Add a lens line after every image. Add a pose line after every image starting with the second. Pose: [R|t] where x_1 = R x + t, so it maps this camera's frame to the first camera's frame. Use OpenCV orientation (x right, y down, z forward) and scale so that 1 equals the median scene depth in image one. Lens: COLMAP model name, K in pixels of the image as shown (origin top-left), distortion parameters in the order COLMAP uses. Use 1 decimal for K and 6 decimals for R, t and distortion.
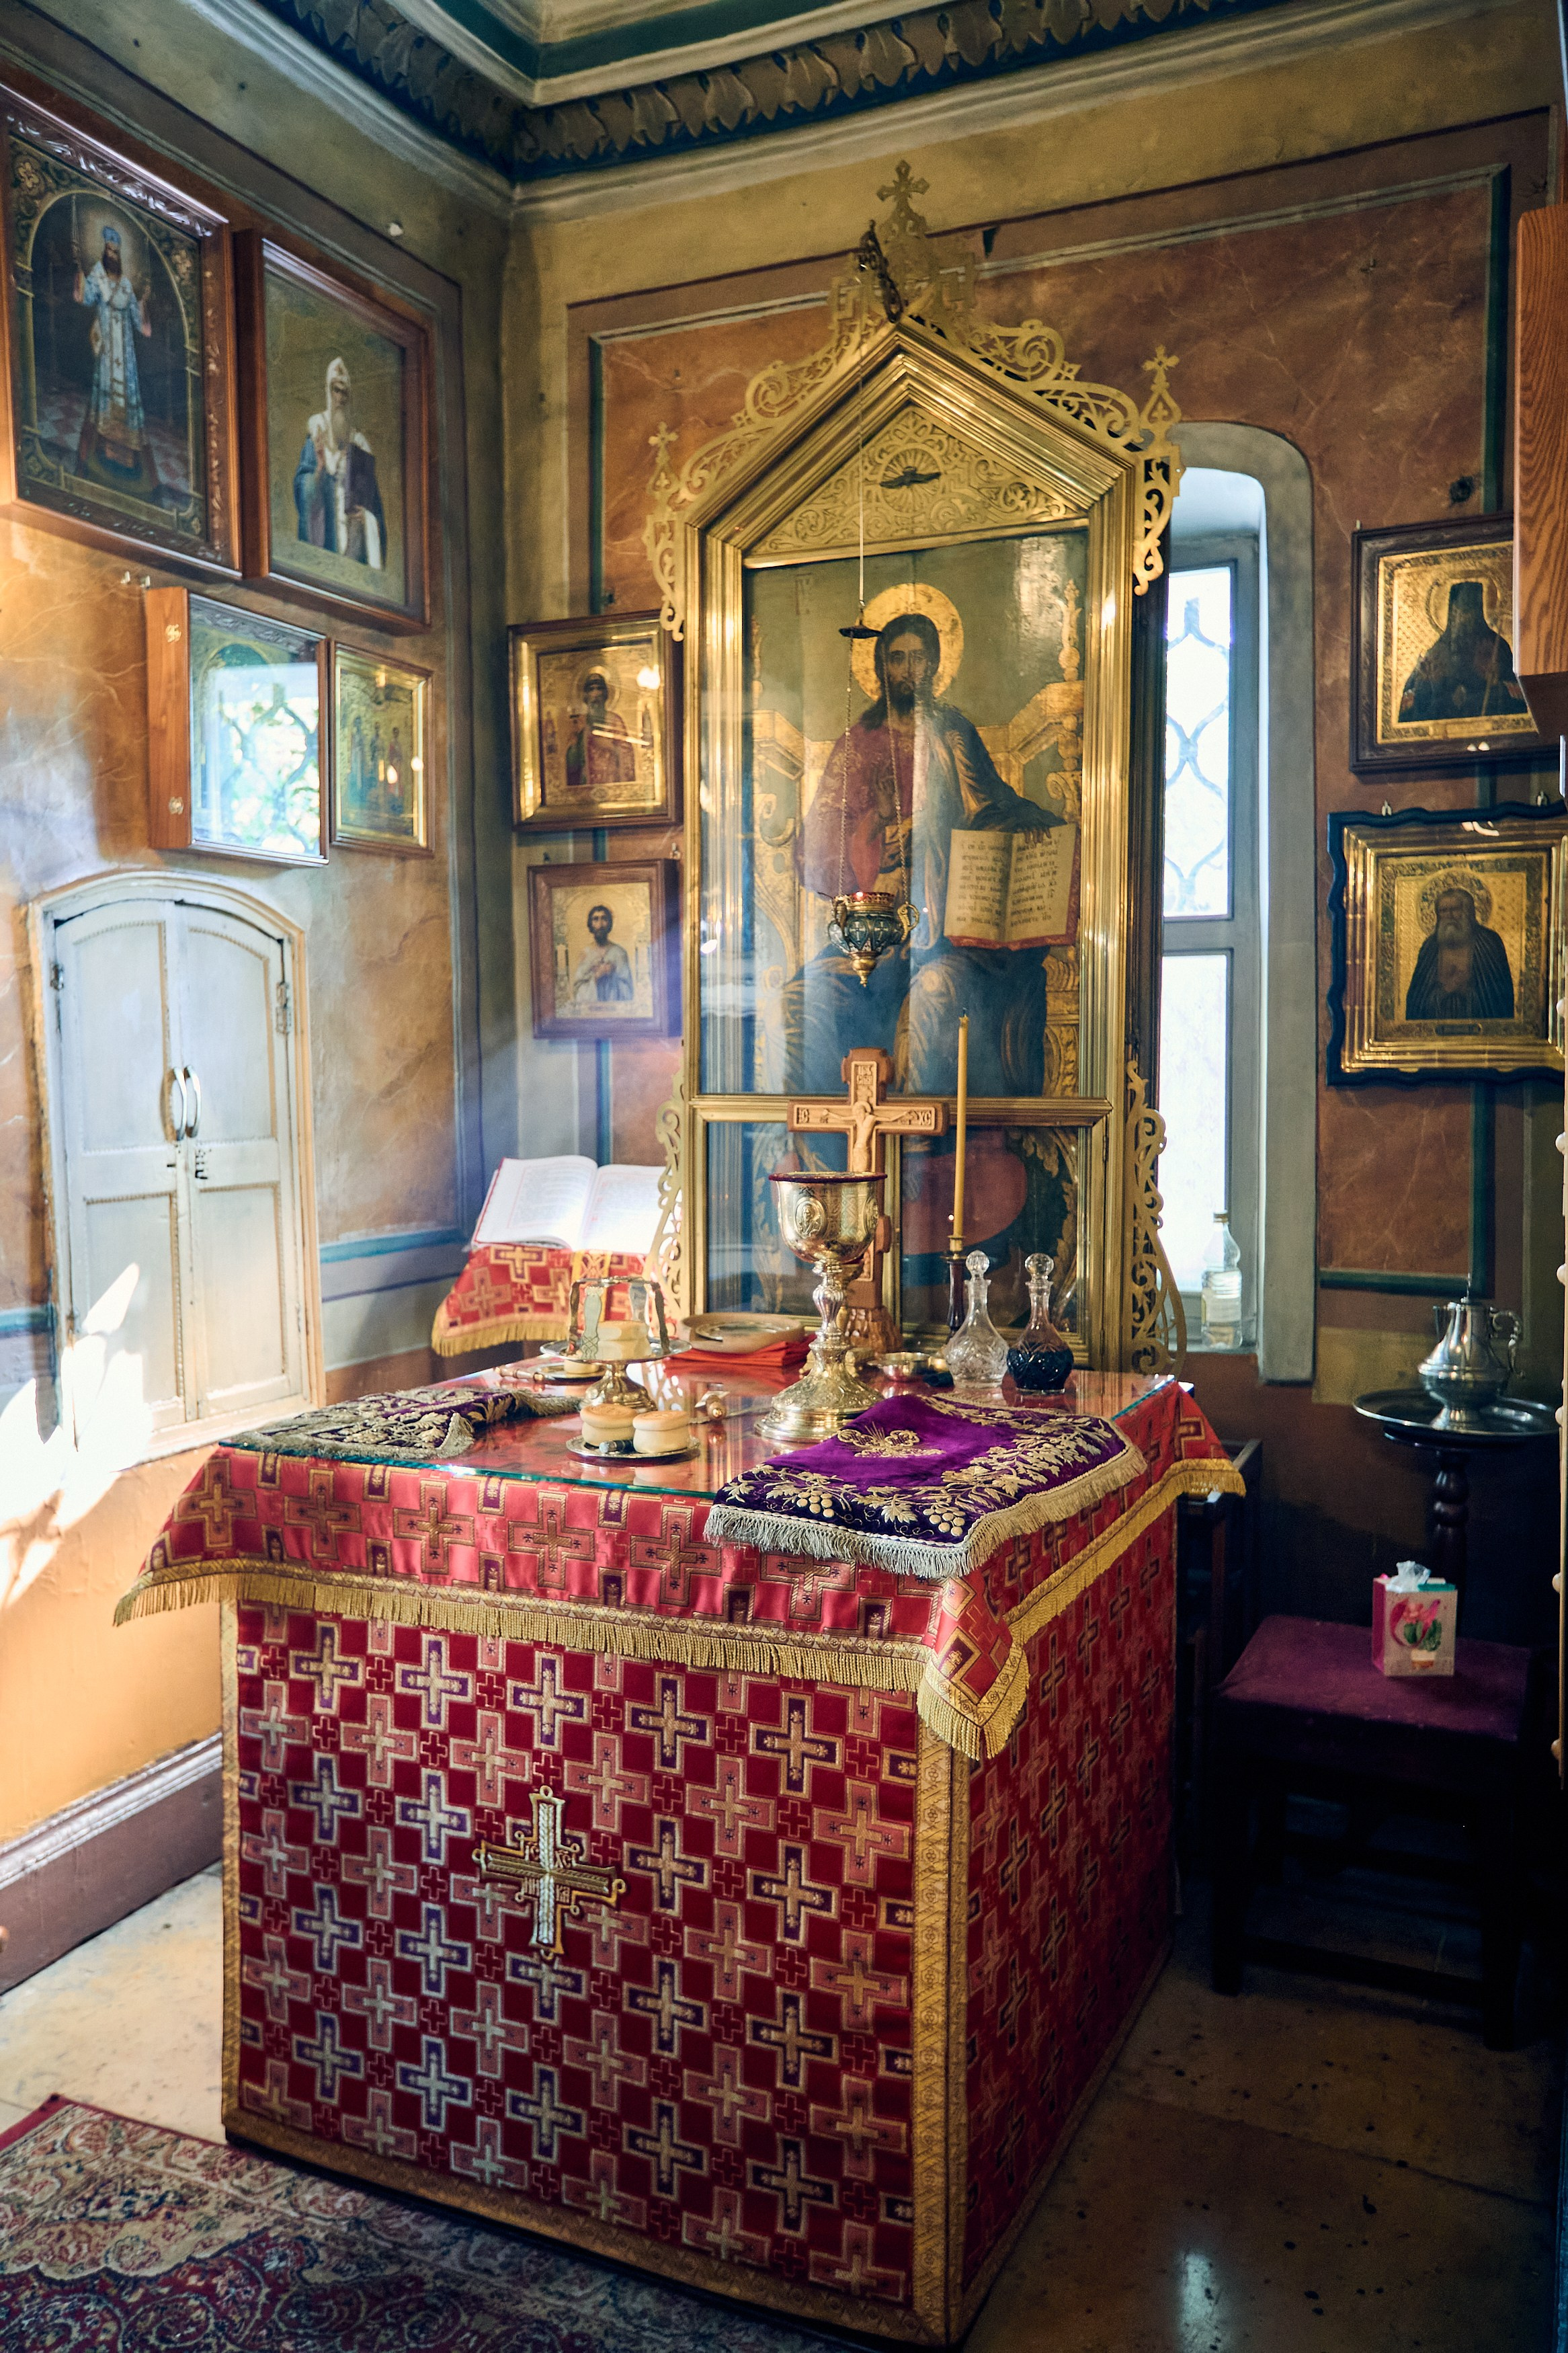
lens RADIAL K [[1973.9, 0, 784.0], [0, 1973.9, 1176.5], [0, 0, 1]] dist [-0.011214, 0.122260]
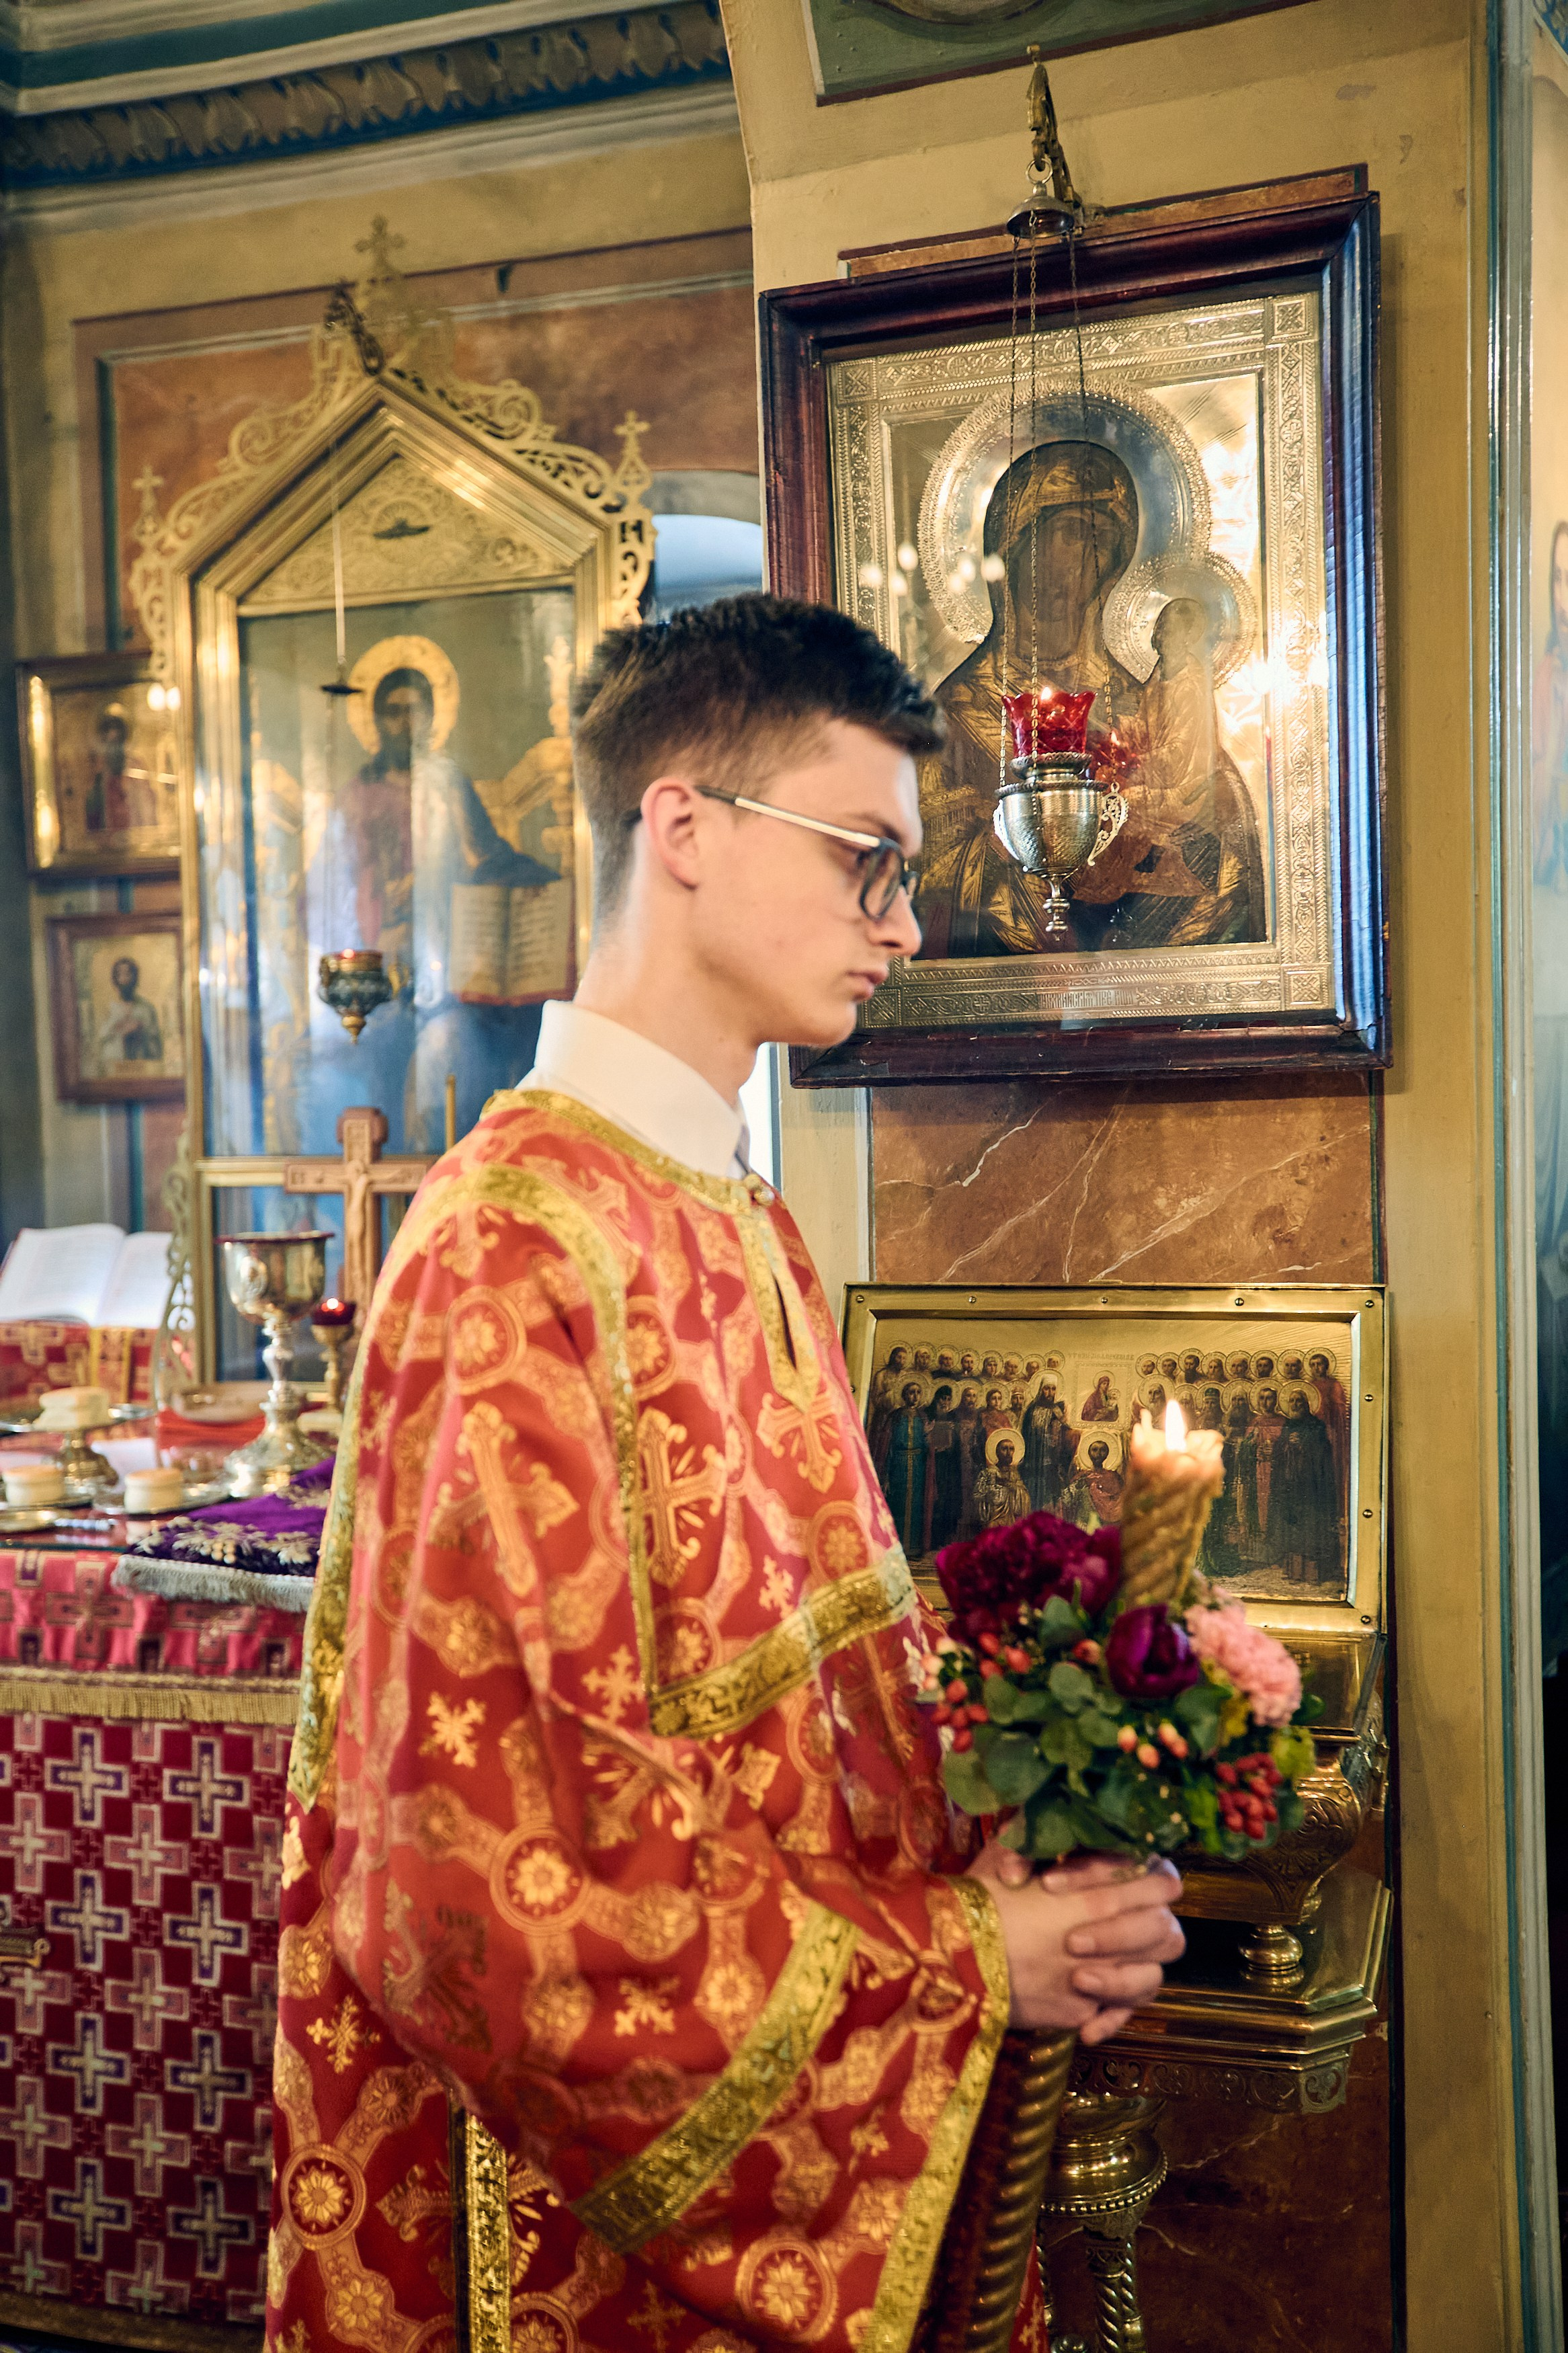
lens RADIAL K [[2307.3, 0, 784.0], [0, 2307.3, 1176.5], [0, 0, 1]] dist [0.005161, 0.169439]
pose [[0.992794, -0.023162, 0.117570, 0.116906], [0.026590, 0.999263, -0.027675, 0.006904], [-0.116842, 0.030602, 0.992679, -0.170080]]
